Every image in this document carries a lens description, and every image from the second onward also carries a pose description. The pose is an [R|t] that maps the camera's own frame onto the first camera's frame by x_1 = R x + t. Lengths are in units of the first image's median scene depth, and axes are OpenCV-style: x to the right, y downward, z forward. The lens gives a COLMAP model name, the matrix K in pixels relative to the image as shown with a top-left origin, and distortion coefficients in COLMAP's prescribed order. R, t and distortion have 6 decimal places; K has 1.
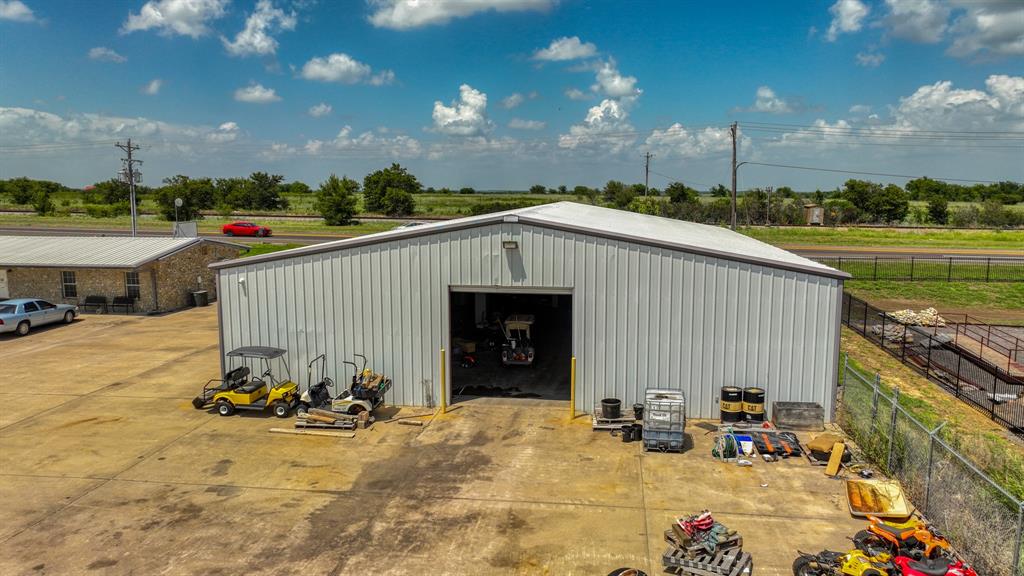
lens RADIAL K [[720.8, 0, 504.6], [0, 720.8, 285.7], [0, 0, 1]] dist [0.009827, 0.004086]
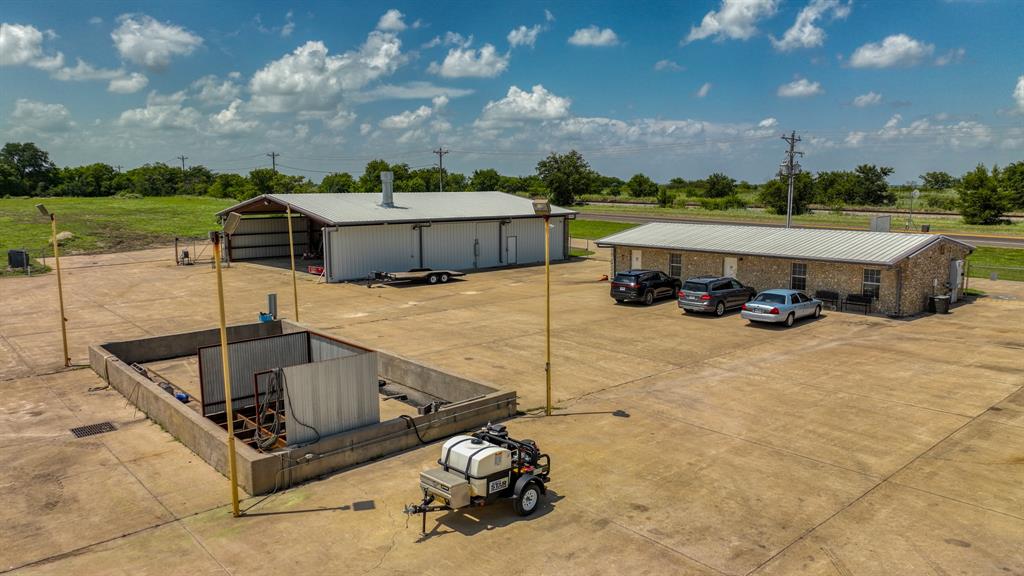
lens RADIAL K [[711.1, 0, 506.2], [0, 711.1, 284.3], [0, 0, 1]] dist [0.006658, 0.007161]
pose [[0.761173, 0.088223, -0.642520, -0.120875], [-0.084133, 0.995765, 0.037056, 0.002561], [0.643068, 0.025851, 0.765372, 0.000792]]
